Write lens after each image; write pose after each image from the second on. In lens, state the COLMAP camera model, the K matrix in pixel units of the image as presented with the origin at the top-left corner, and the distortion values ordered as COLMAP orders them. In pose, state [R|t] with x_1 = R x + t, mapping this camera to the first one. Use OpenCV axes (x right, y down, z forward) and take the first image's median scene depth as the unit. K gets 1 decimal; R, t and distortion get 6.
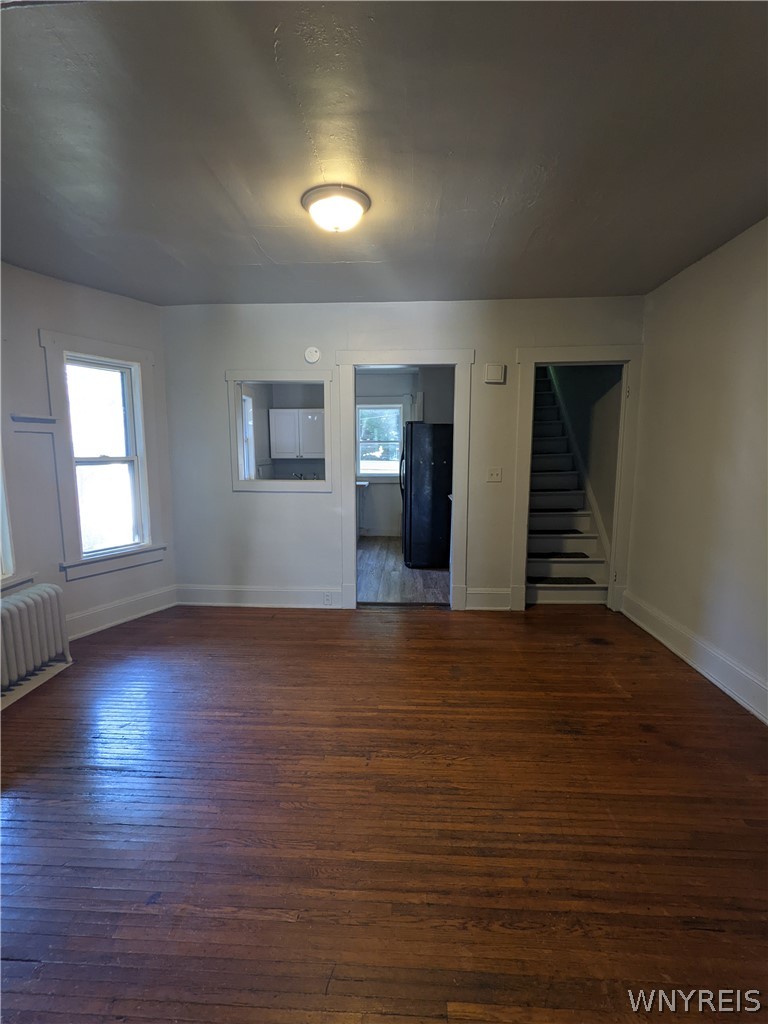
lens RADIAL K [[487.8, 0, 377.4], [0, 487.8, 516.5], [0, 0, 1]] dist [-0.003736, 0.002508]
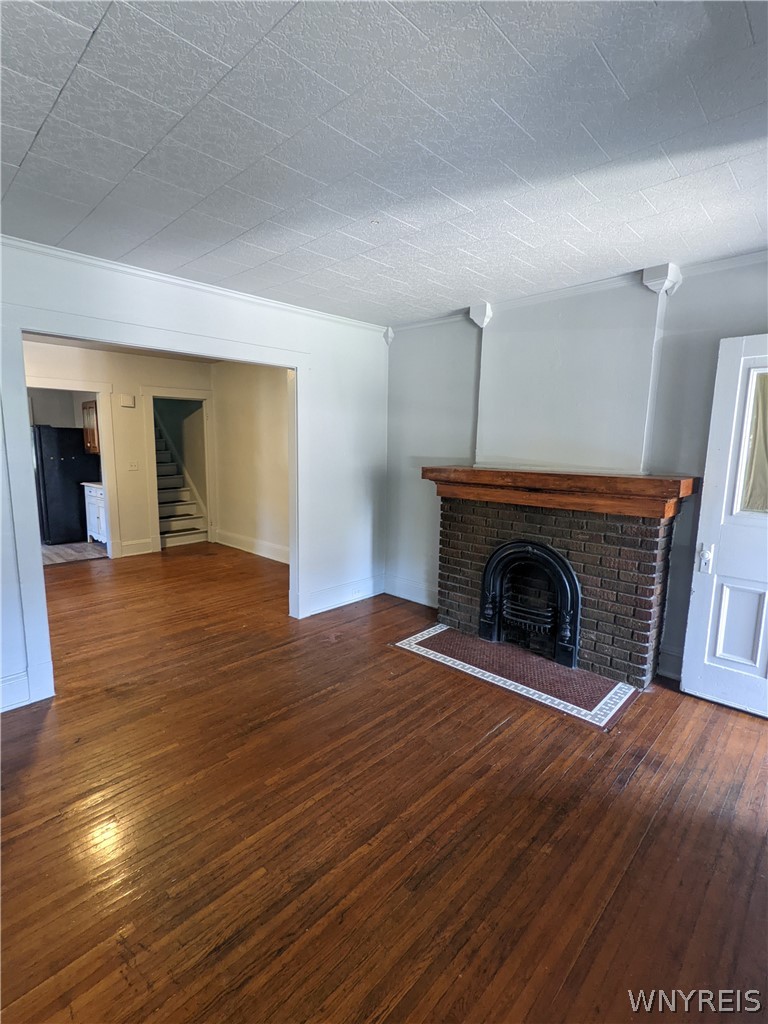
lens RADIAL K [[487.8, 0, 377.4], [0, 487.8, 514.9], [0, 0, 1]] dist [-0.003736, 0.002508]
pose [[0.653130, -0.102273, 0.750307, -0.486238], [0.092587, 0.994189, 0.054922, 0.063771], [-0.751564, 0.033598, 0.658804, -0.671055]]
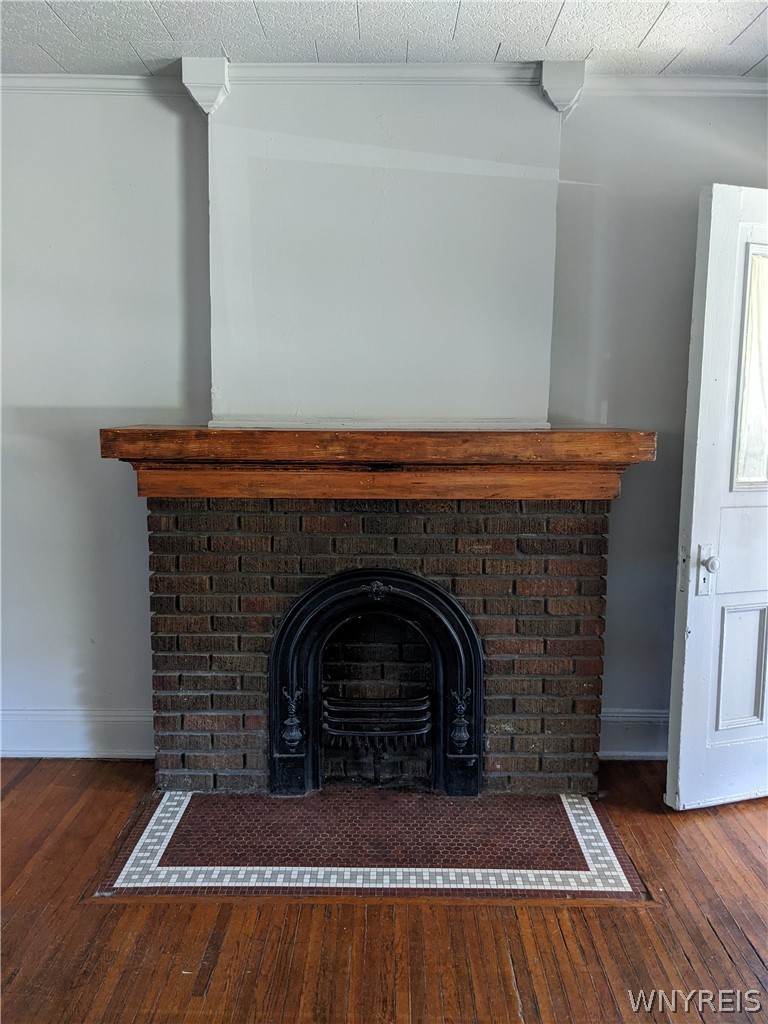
lens RADIAL K [[832.5, 0, 384.6], [0, 832.5, 506.7], [0, 0, 1]] dist [0.025246, -0.016504]
pose [[-0.060953, -0.131353, 0.989460, -0.370702], [0.130184, 0.981789, 0.138354, 0.024630], [-0.989614, 0.137245, -0.042743, -0.252979]]
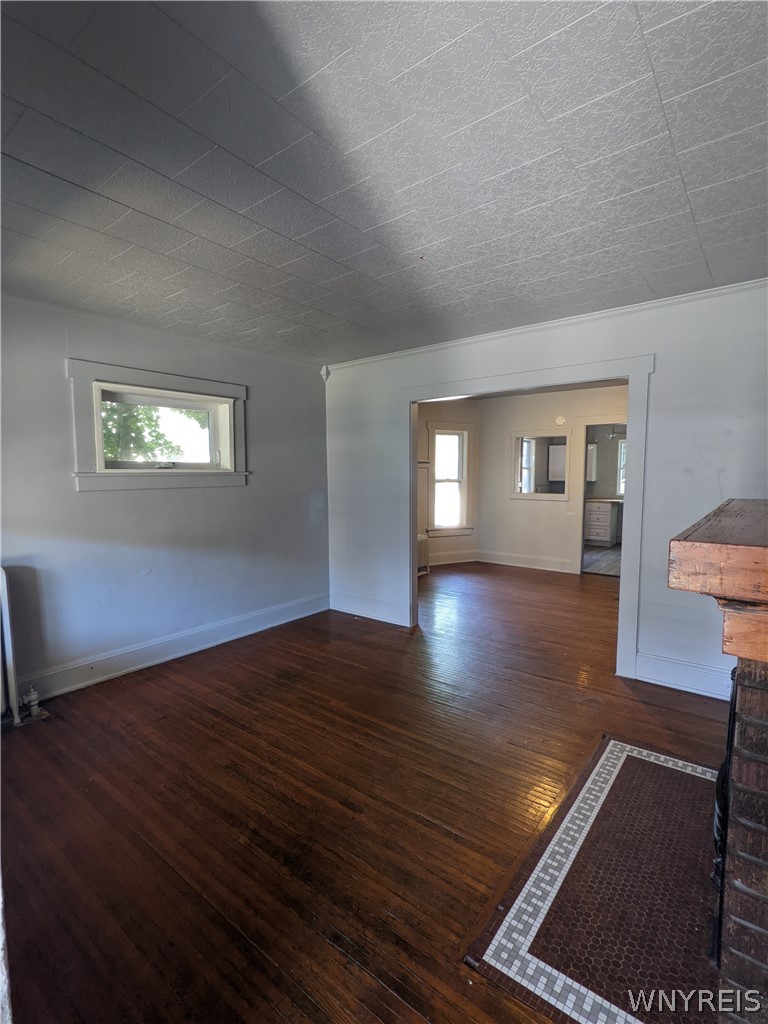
lens RADIAL K [[487.8, 0, 381.3], [0, 487.8, 514.4], [0, 0, 1]] dist [-0.003736, 0.002508]
pose [[0.820942, 0.048695, -0.568932, 0.381194], [-0.076921, 0.996706, -0.025686, 0.100051], [0.565807, 0.064849, 0.821983, -0.833515]]
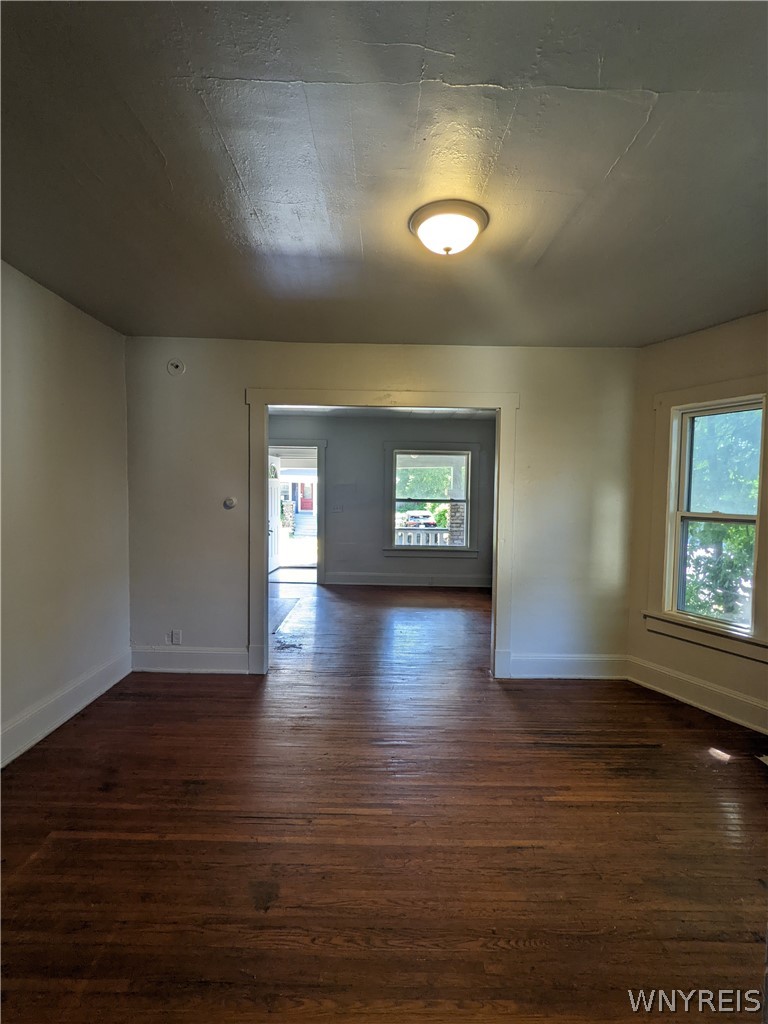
lens RADIAL K [[487.8, 0, 378.6], [0, 487.8, 512.2], [0, 0, 1]] dist [-0.003736, 0.002508]
pose [[-0.997805, -0.007722, -0.065763, 0.060544], [-0.019767, 0.982627, 0.184538, -0.190166], [0.063196, 0.185433, -0.980623, 1.256220]]
